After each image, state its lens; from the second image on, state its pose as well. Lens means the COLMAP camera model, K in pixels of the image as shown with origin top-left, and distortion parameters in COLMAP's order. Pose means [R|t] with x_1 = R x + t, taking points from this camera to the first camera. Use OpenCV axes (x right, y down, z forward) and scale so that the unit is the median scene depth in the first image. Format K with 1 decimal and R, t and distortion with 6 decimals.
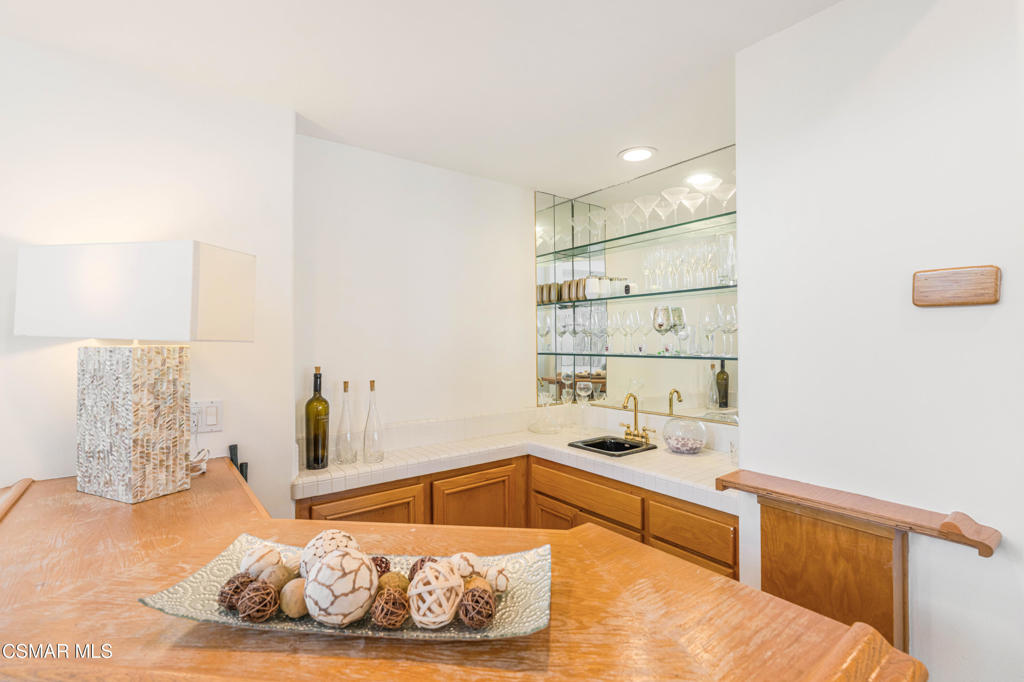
lens RADIAL K [[472.9, 0, 509.3], [0, 472.9, 339.4], [0, 0, 1]] dist [-0.005367, 0.003221]
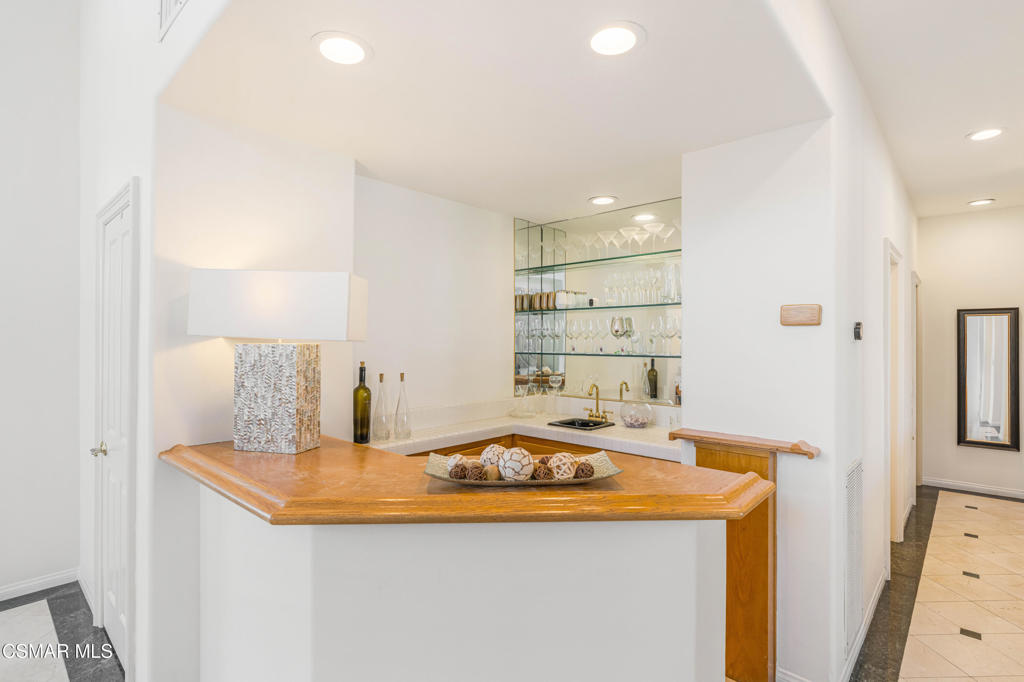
lens RADIAL K [[495.9, 0, 513.6], [0, 495.9, 342.9], [0, 0, 1]] dist [0.001748, -0.000341]
pose [[0.983198, 0.009831, 0.182277, -0.219436], [-0.010695, 0.999936, 0.003757, -0.000273], [-0.182229, -0.005644, 0.983240, -0.305031]]
